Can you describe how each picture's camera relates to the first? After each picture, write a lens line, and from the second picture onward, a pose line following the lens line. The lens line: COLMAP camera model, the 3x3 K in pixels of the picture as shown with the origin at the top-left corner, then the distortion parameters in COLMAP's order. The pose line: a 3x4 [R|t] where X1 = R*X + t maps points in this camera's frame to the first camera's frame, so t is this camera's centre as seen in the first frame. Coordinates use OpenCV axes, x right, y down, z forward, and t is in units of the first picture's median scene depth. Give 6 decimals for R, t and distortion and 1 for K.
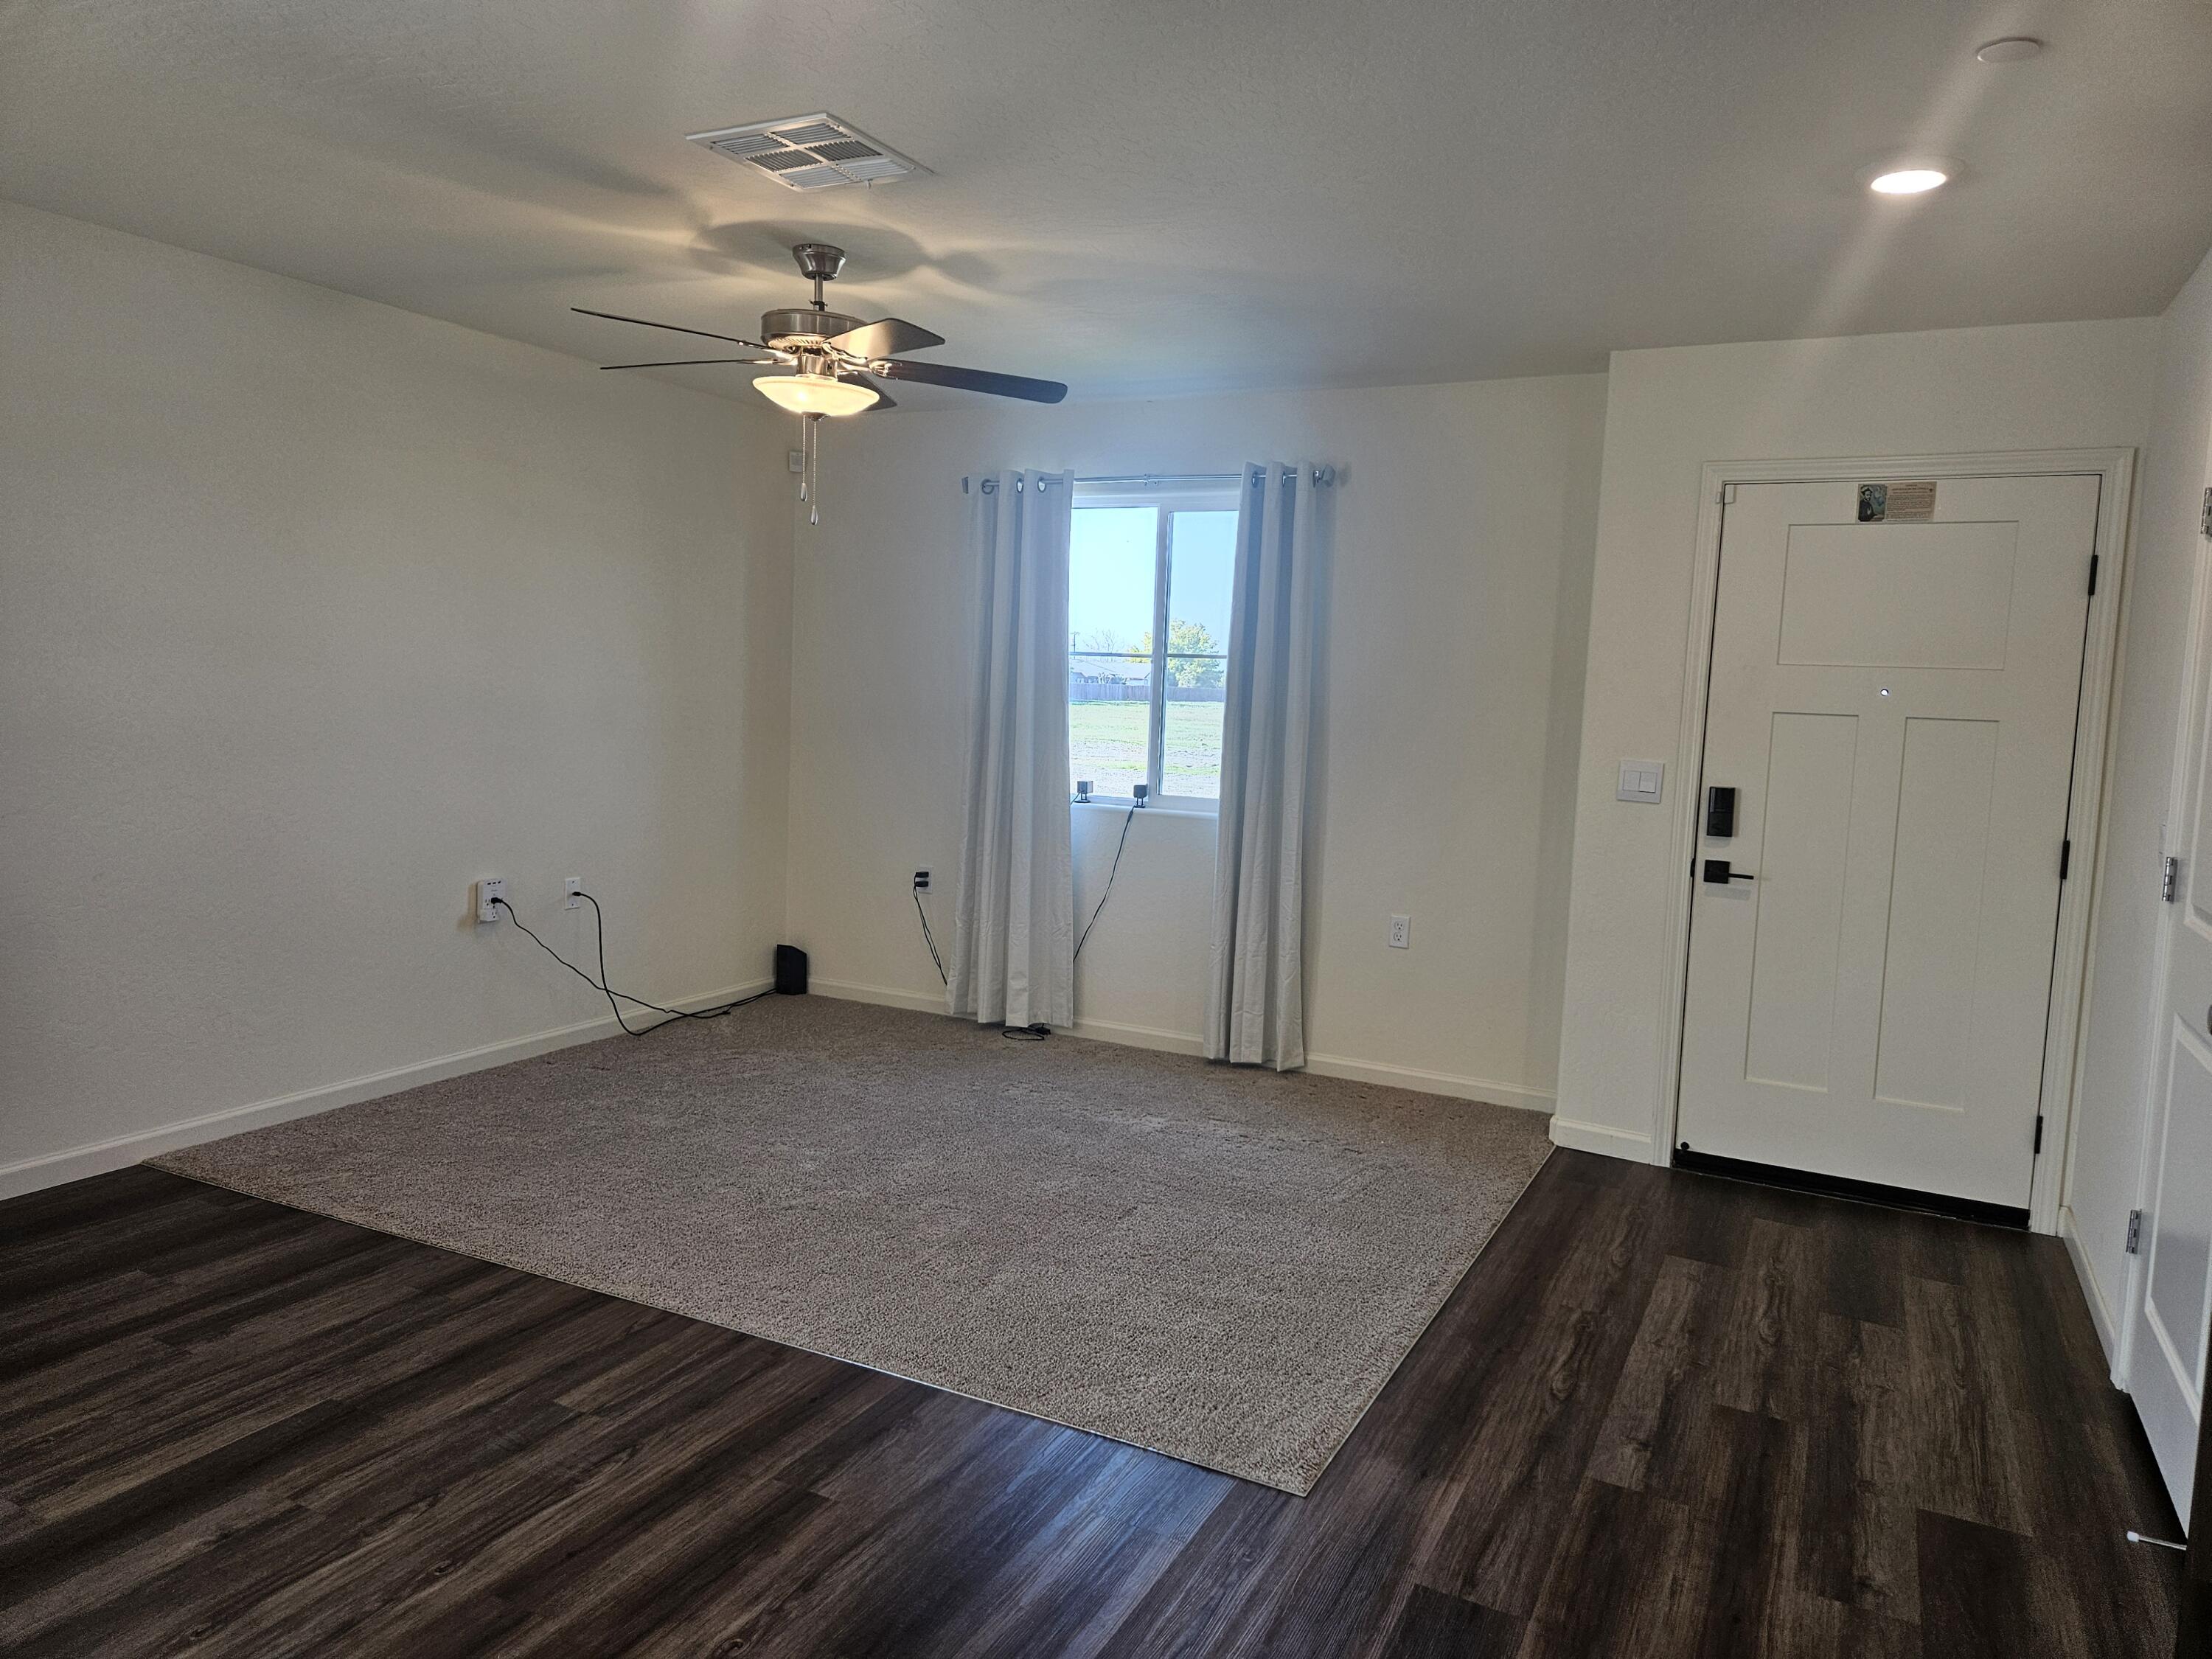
lens RADIAL K [[1484.2, 0, 1107.0], [0, 1484.2, 827.5], [0, 0, 1]] dist [0.009161, 0.002850]
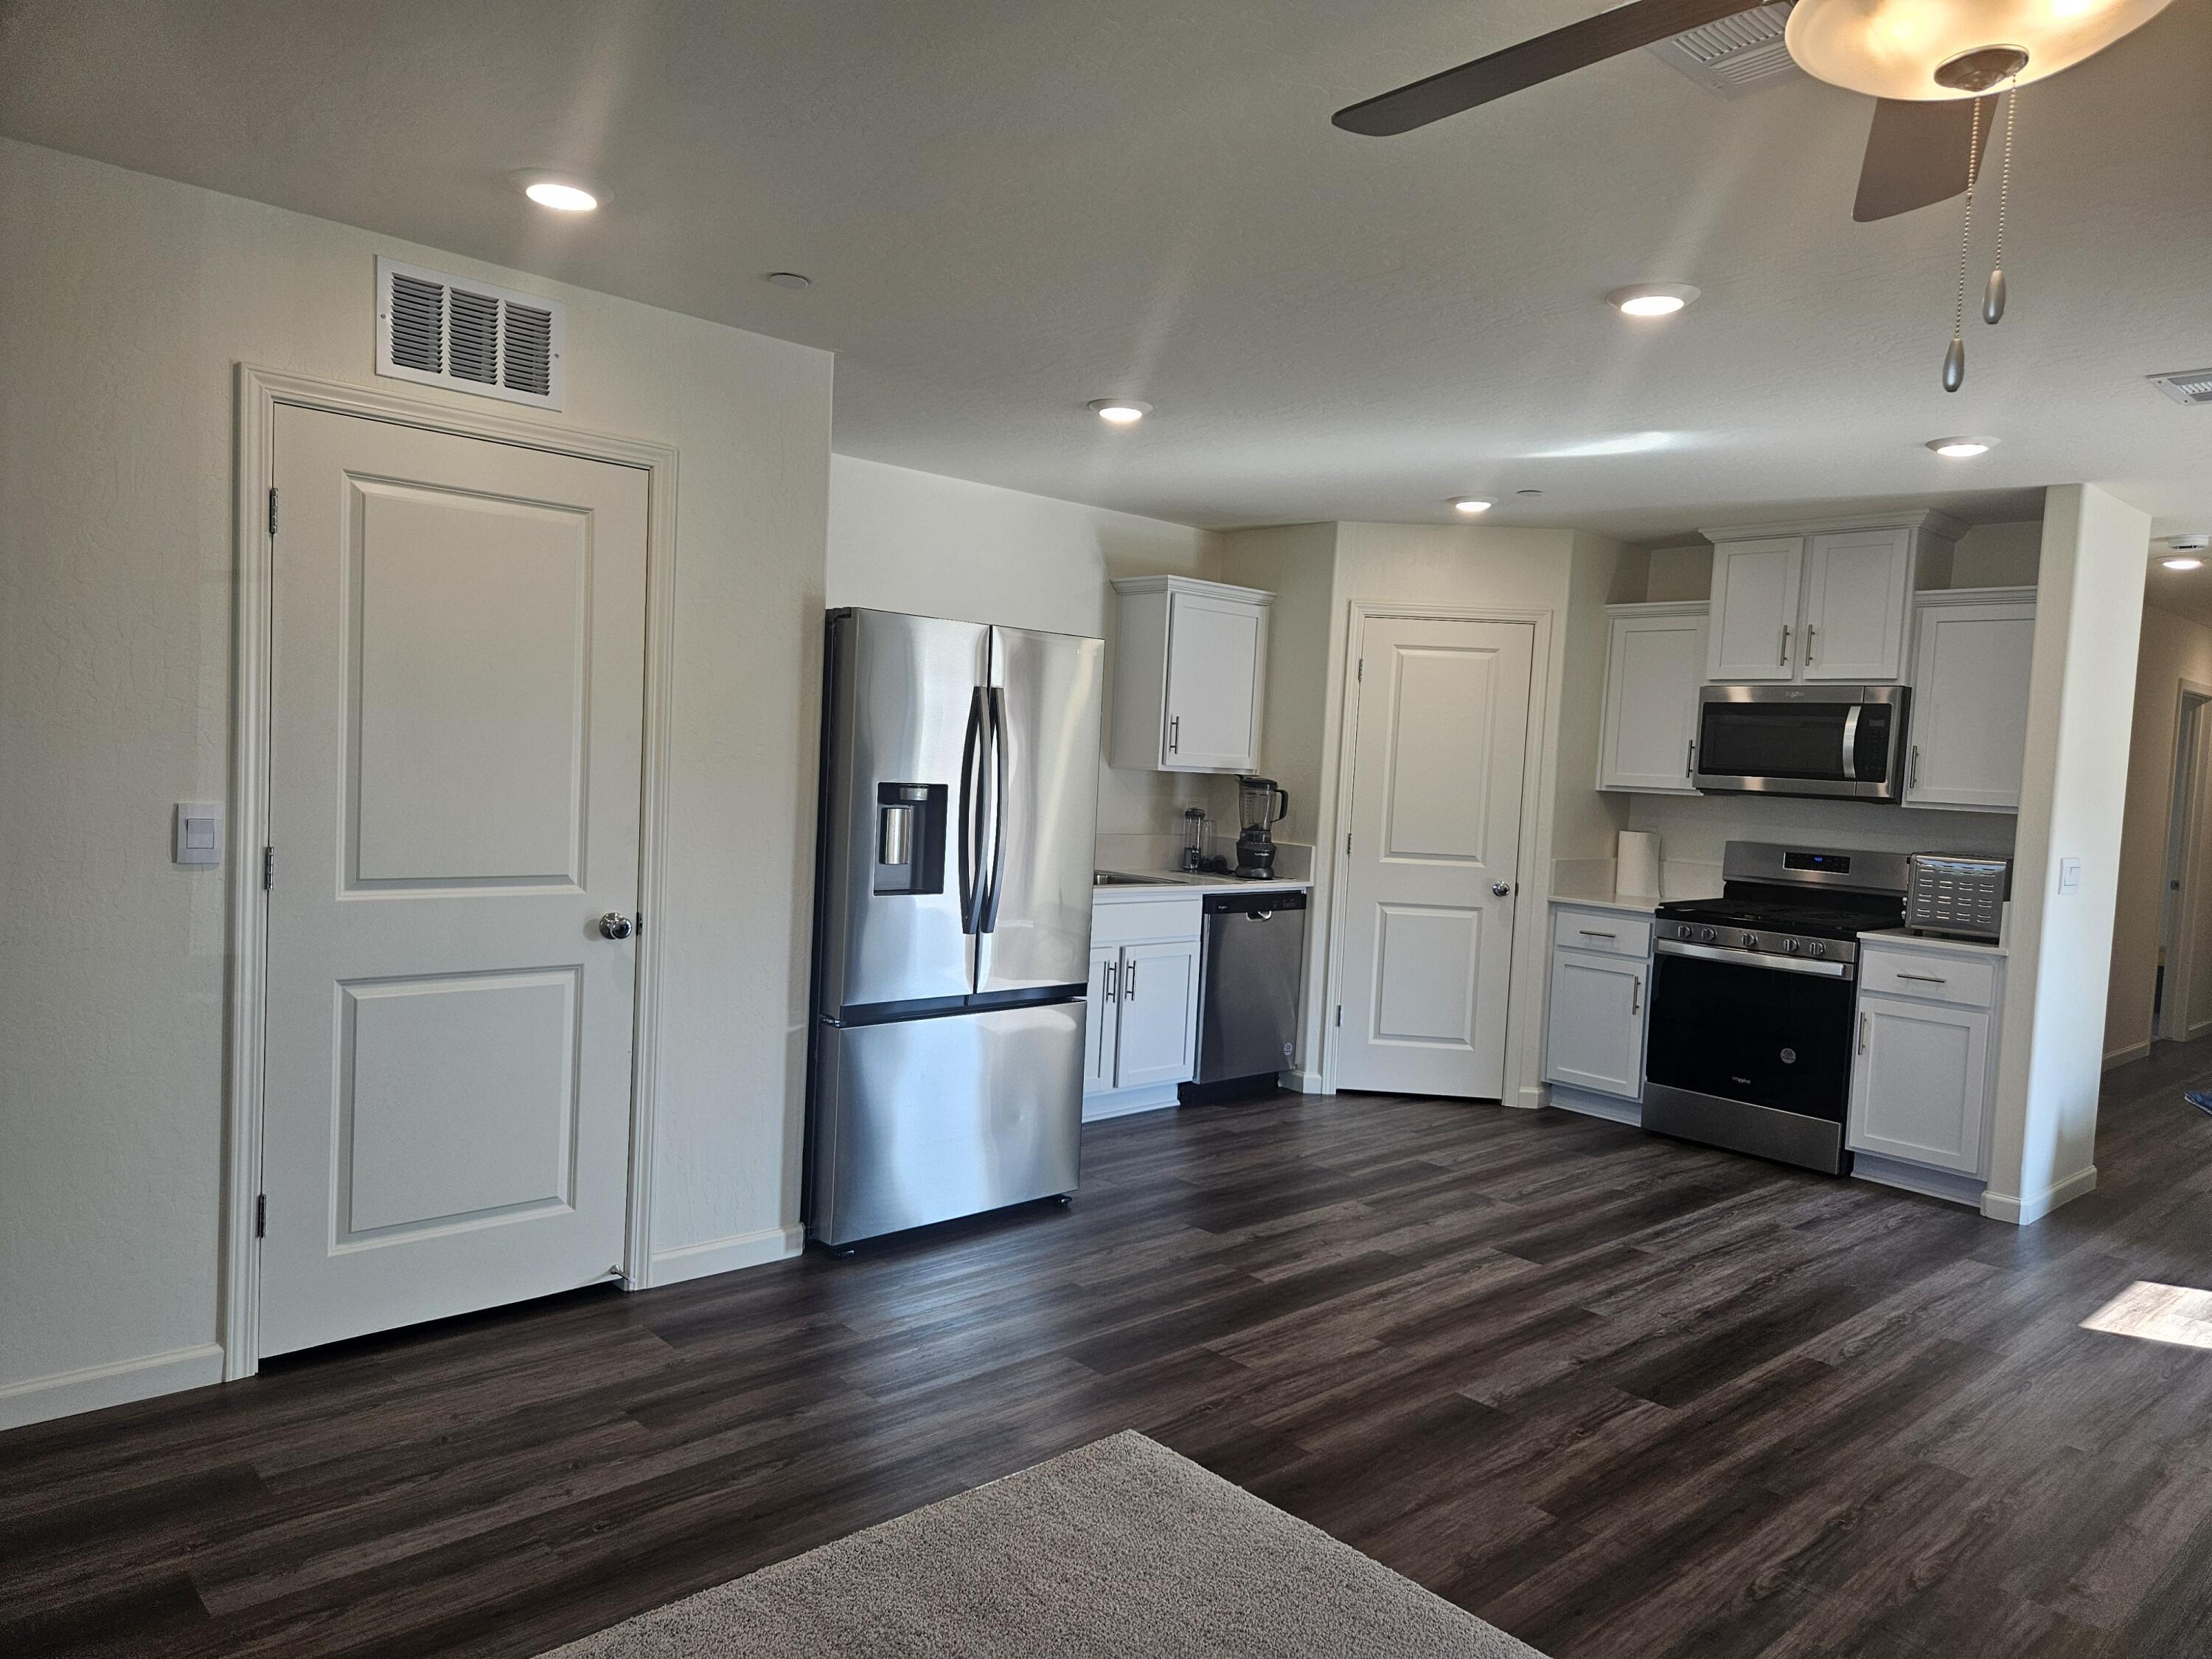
lens RADIAL K [[1484.2, 0, 1106.4], [0, 1484.2, 835.2], [0, 0, 1]] dist [0.009161, 0.002850]
pose [[-0.932174, -0.106587, 0.345965, -0.209698], [-0.055206, 0.986350, 0.155131, -0.209785], [-0.357777, 0.125510, -0.925334, 2.022978]]
